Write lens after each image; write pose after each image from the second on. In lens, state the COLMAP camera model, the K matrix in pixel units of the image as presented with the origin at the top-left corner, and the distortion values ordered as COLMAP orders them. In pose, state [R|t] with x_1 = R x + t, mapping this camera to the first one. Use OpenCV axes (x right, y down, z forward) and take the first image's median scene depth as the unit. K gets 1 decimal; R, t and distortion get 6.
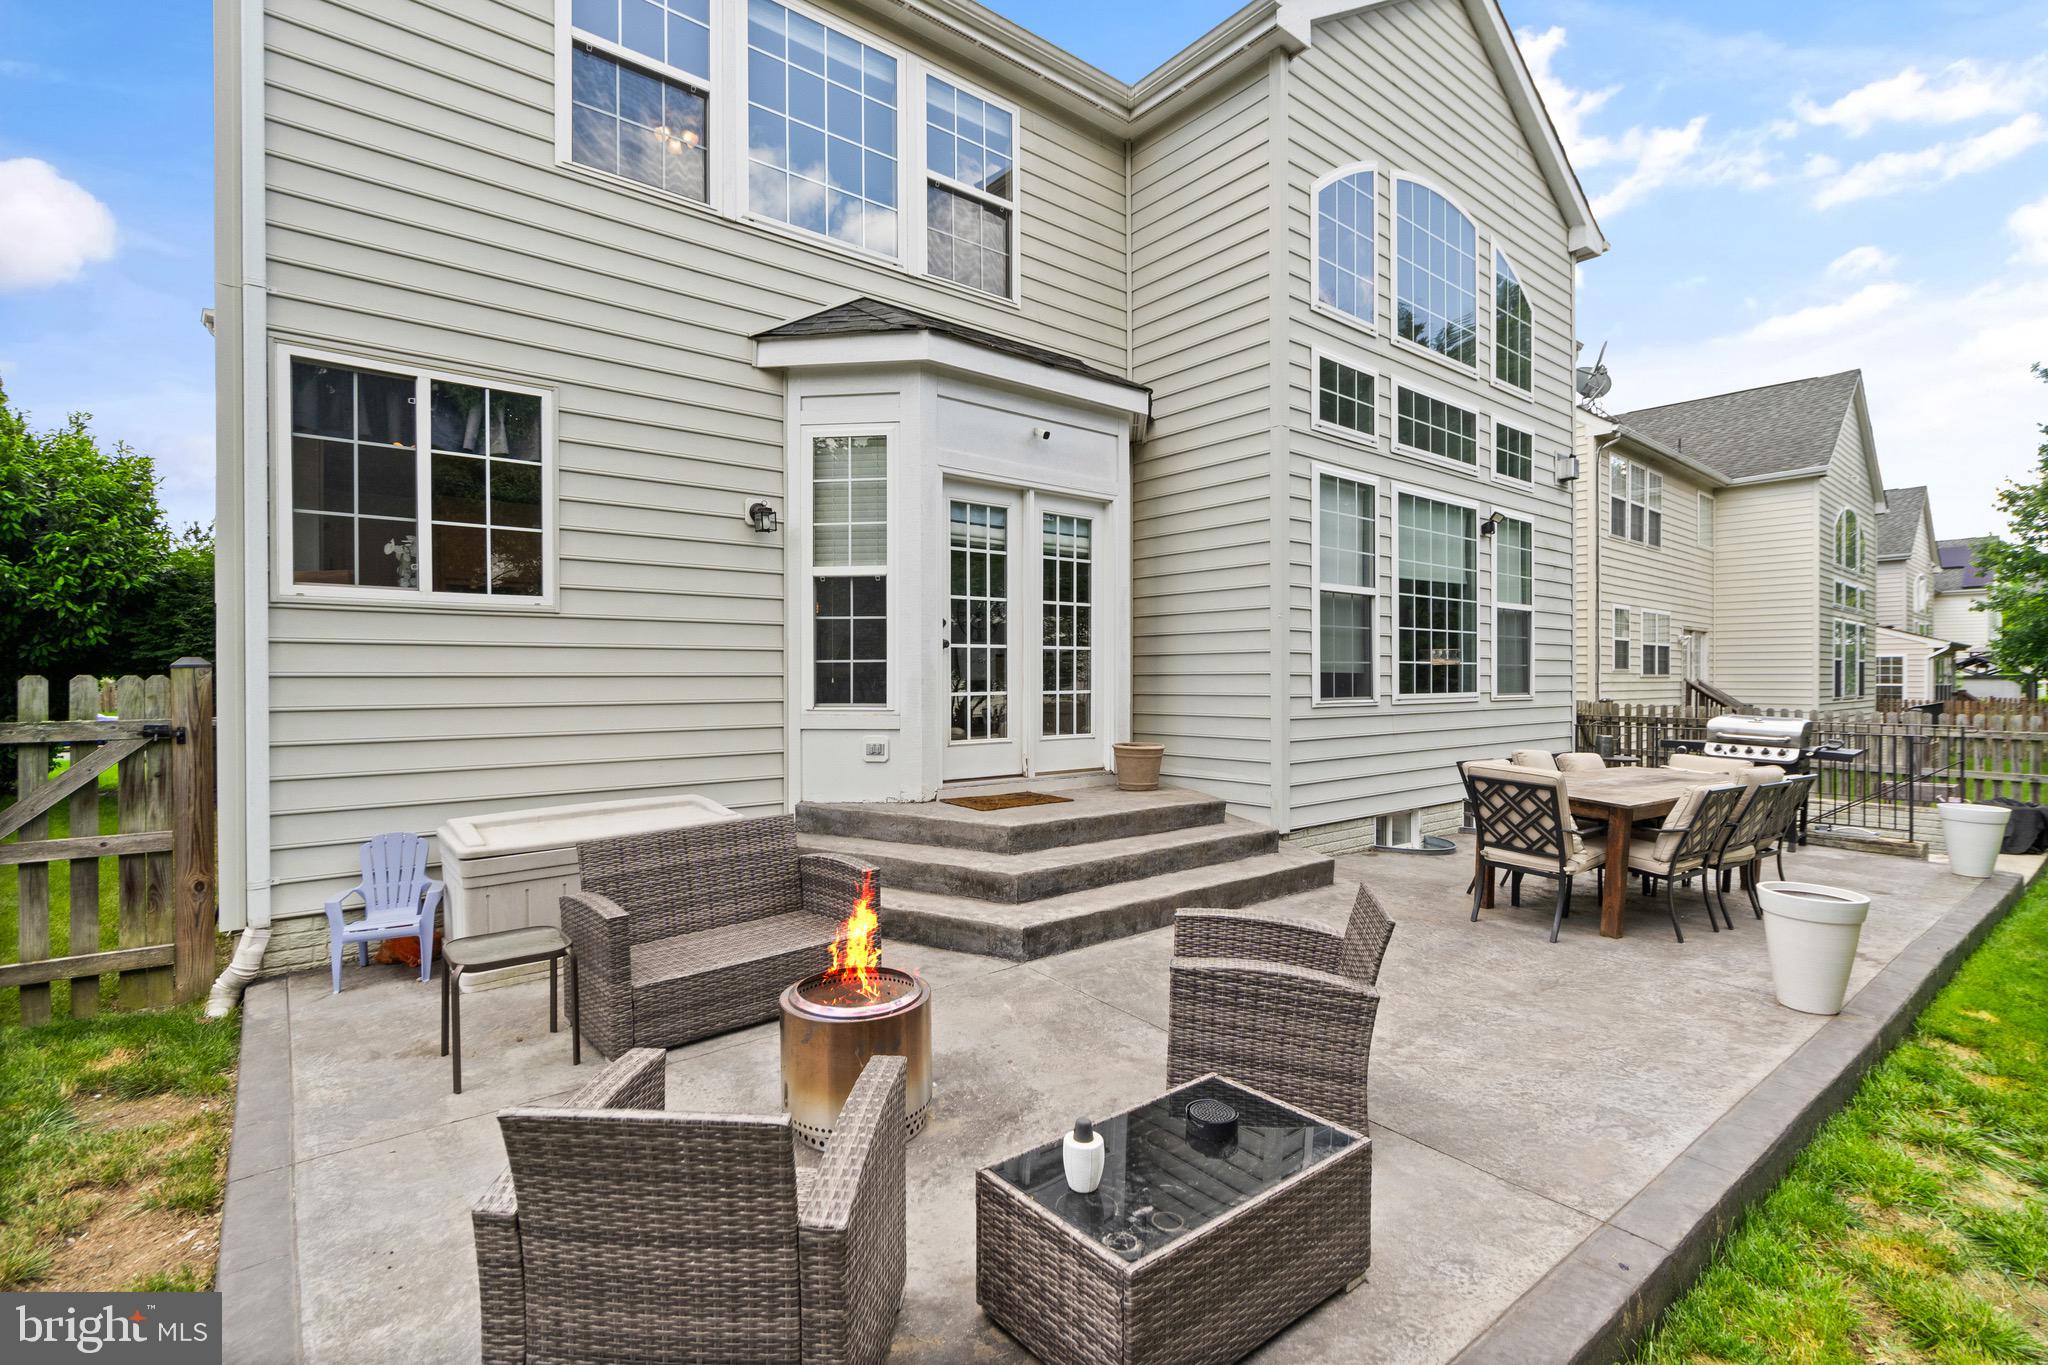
lens RADIAL K [[940.0, 0, 1028.1], [0, 940.0, 681.8], [0, 0, 1]] dist [0.002233, 0.000039]
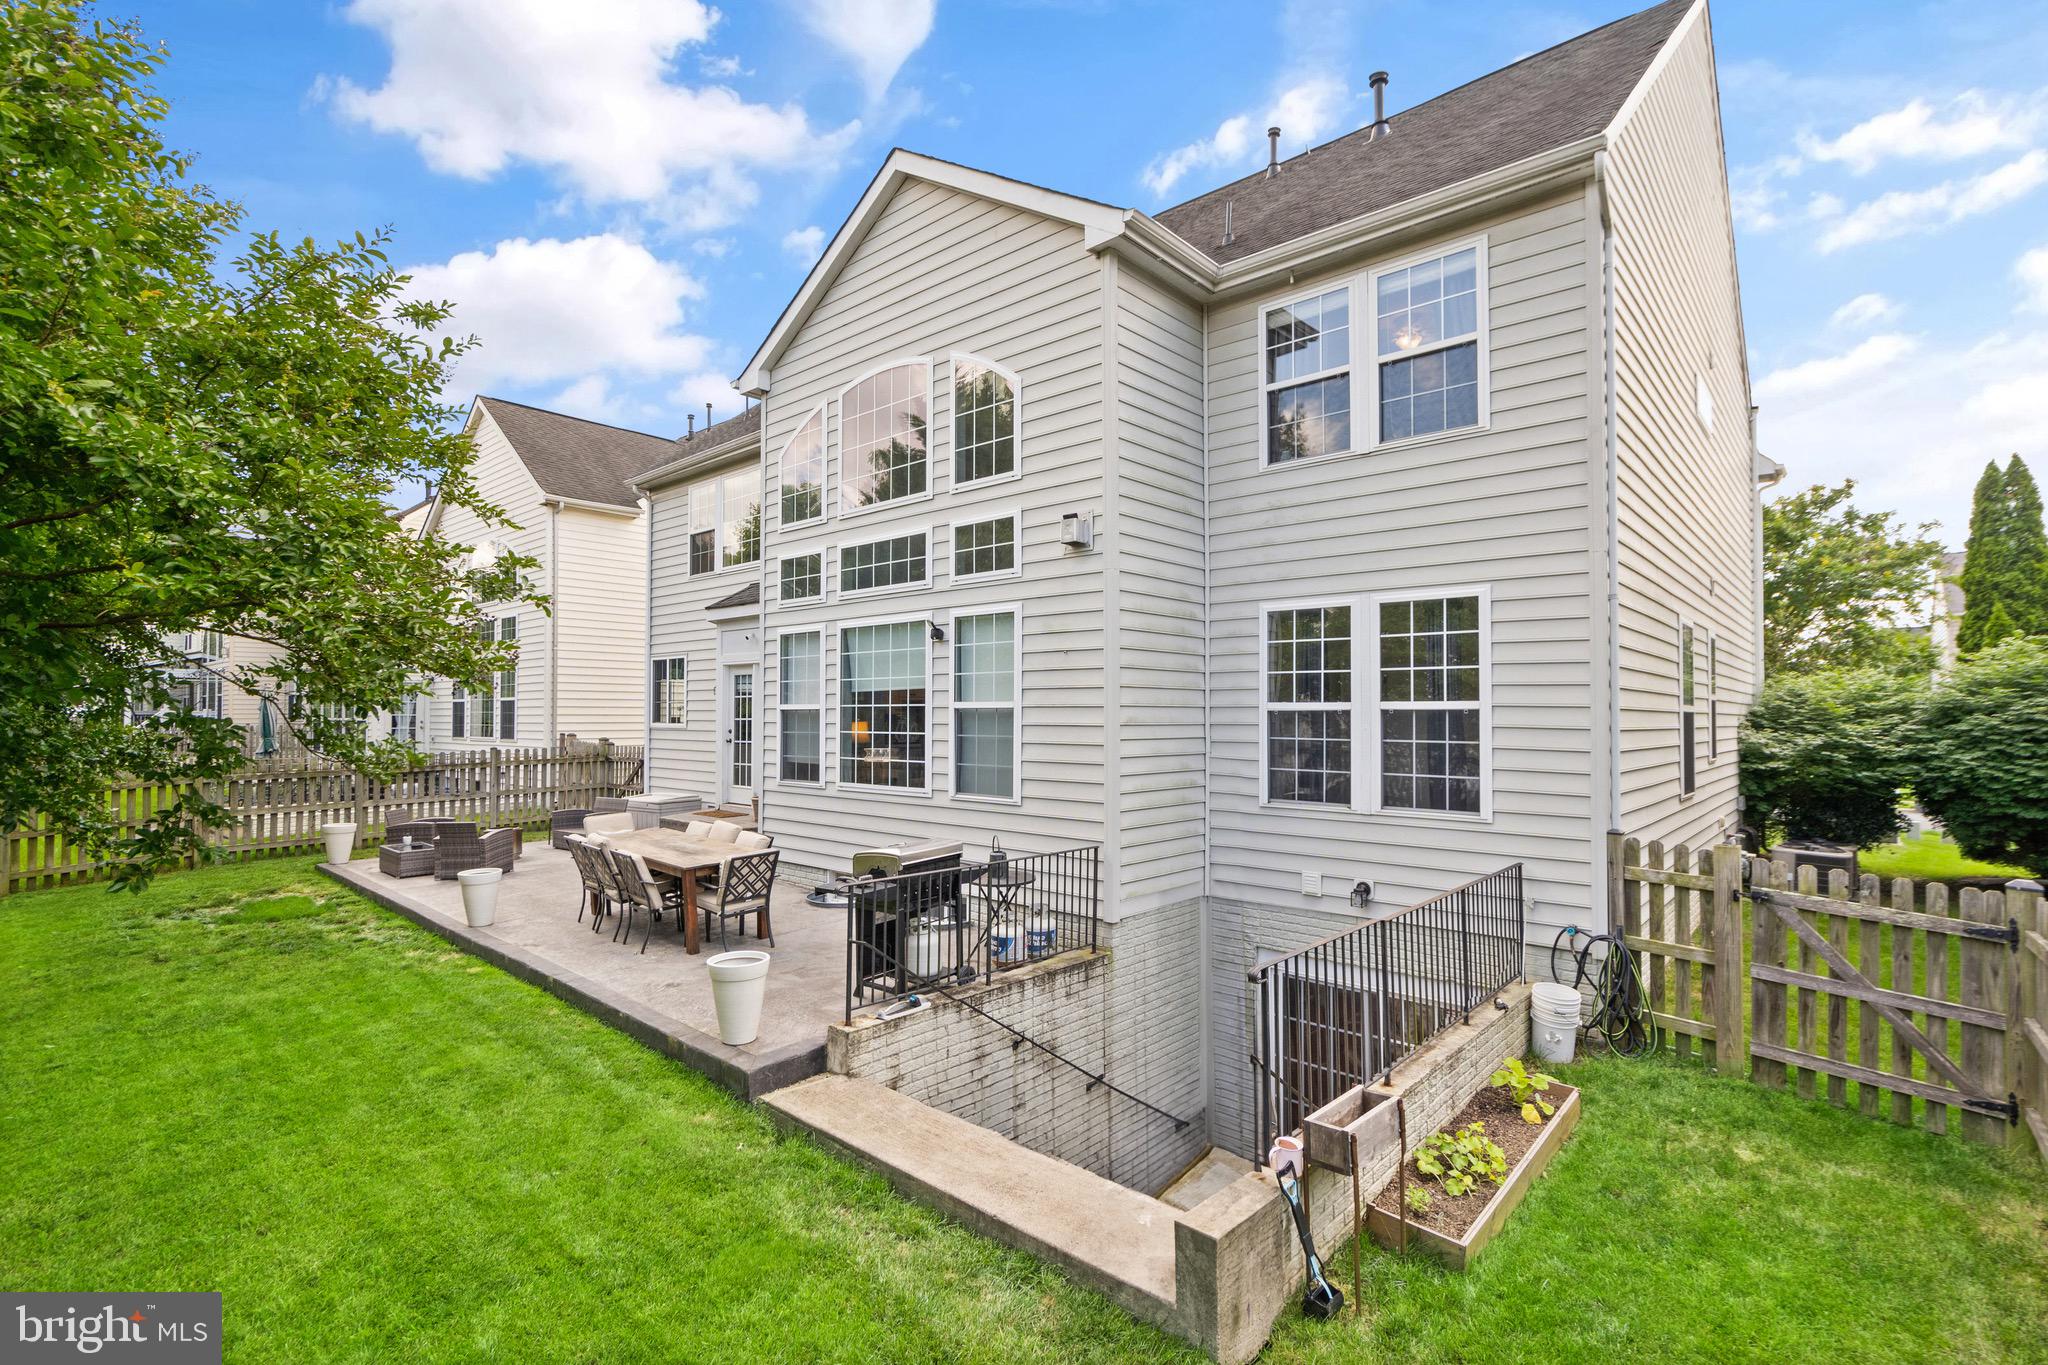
lens RADIAL K [[940.0, 0, 979.8], [0, 940.0, 691.5], [0, 0, 1]] dist [0.002233, 0.000039]
pose [[0.134197, -0.025994, -0.990614, 1.753947], [0.001210, 0.999659, -0.026068, -0.080662], [0.990954, 0.002300, 0.134183, 1.030797]]
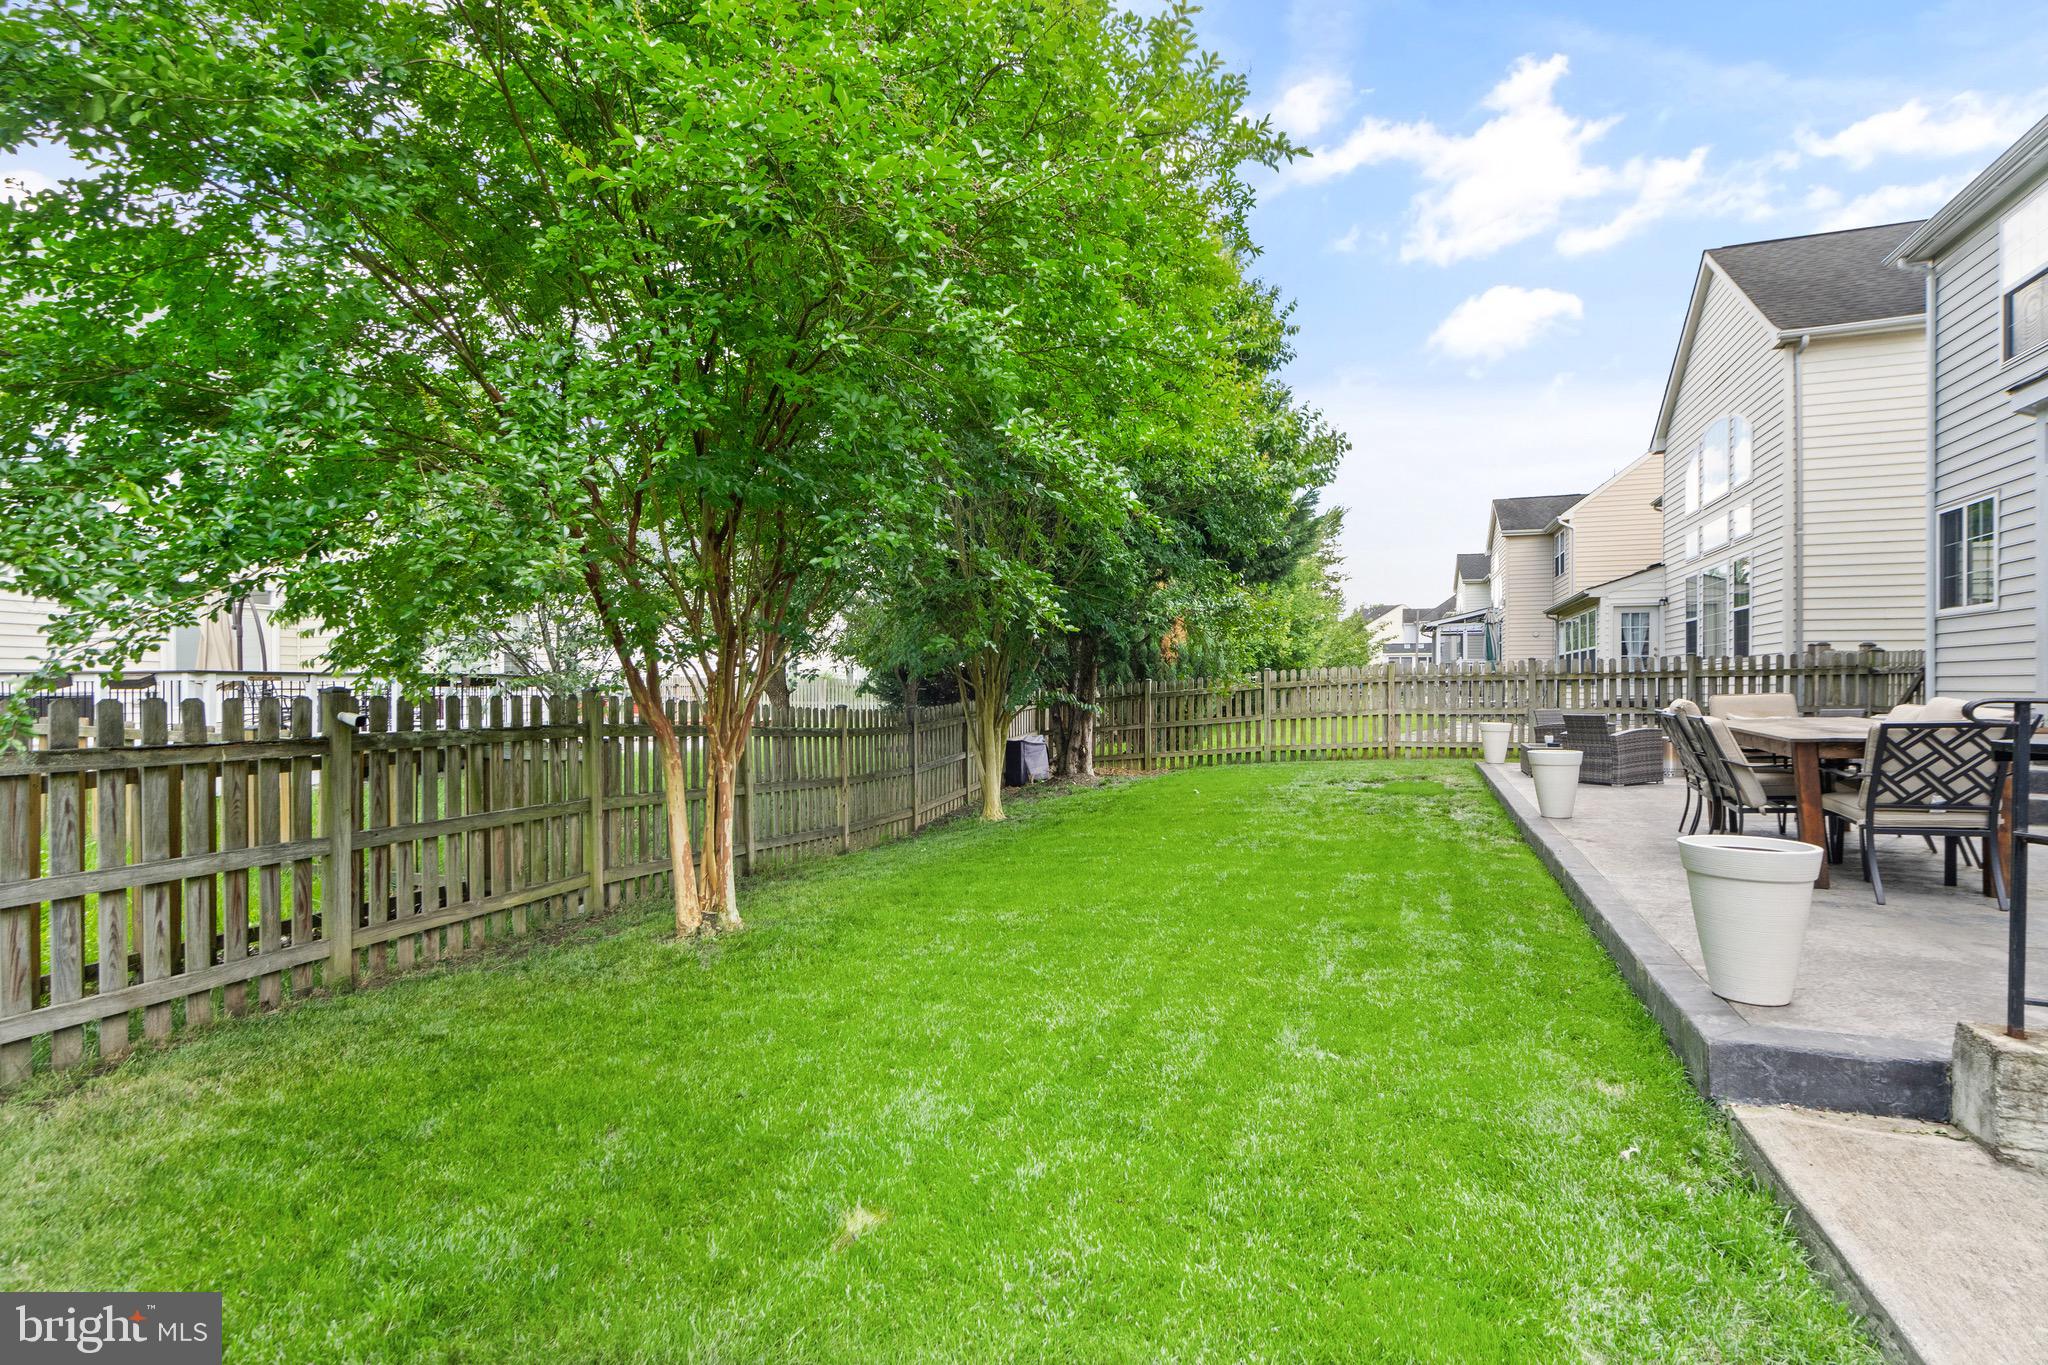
lens RADIAL K [[940.0, 0, 1014.1], [0, 940.0, 683.4], [0, 0, 1]] dist [0.002233, 0.000039]
pose [[-0.873667, -0.001496, -0.486522, 1.428935], [-0.001605, 0.999999, -0.000194, 0.051087], [0.486522, 0.000611, -0.873668, 1.142746]]
